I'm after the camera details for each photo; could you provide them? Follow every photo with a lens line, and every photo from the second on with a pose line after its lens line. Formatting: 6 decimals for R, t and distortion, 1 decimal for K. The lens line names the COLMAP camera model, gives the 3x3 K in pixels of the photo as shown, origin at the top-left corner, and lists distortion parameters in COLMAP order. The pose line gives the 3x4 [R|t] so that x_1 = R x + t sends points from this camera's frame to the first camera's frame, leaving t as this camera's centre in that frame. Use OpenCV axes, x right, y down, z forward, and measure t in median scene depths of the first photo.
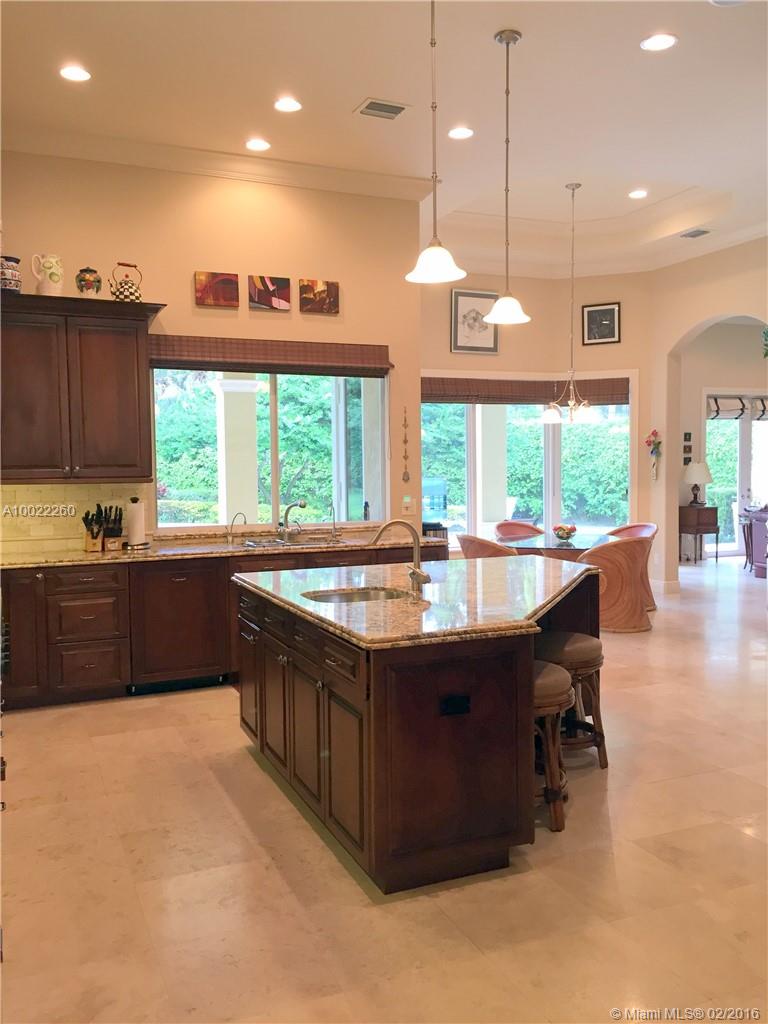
lens RADIAL K [[884.8, 0, 384.0], [0, 884.8, 512.0], [0, 0, 1]] dist [0.042902, -0.005218]
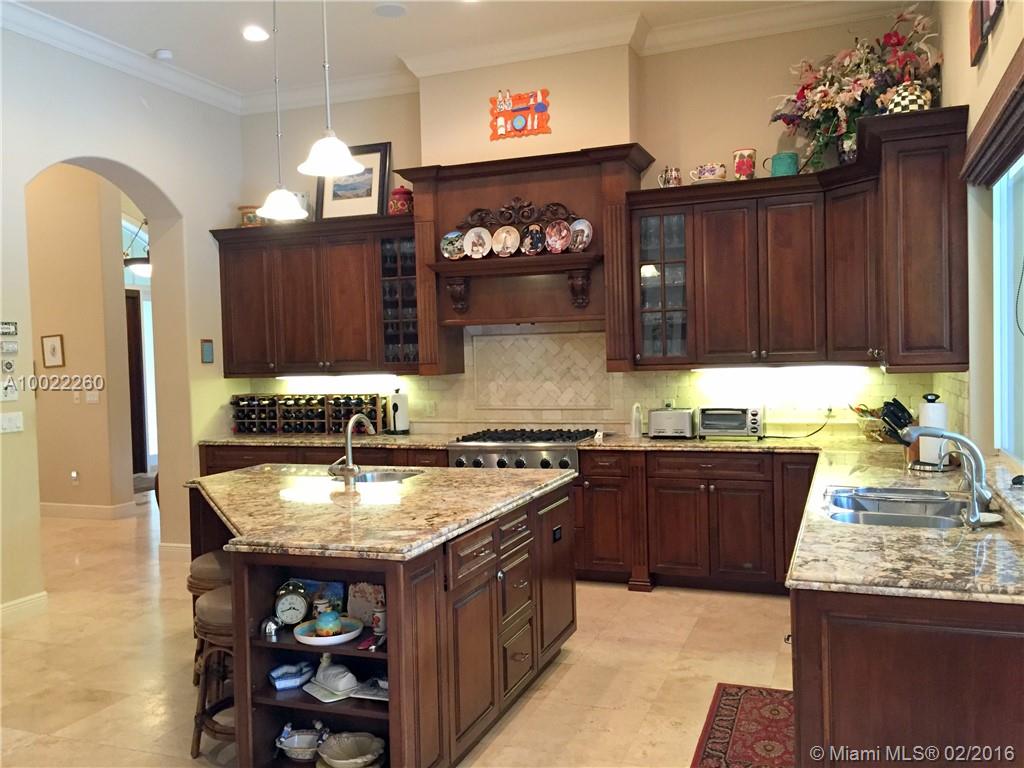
lens RADIAL K [[884.8, 0, 512.0], [0, 884.8, 384.0], [0, 0, 1]] dist [0.042902, -0.005218]
pose [[-0.693050, 0.061700, -0.718245, 0.540019], [-0.002191, 0.996146, 0.087686, -0.104056], [0.720886, 0.062344, -0.690243, 1.542468]]
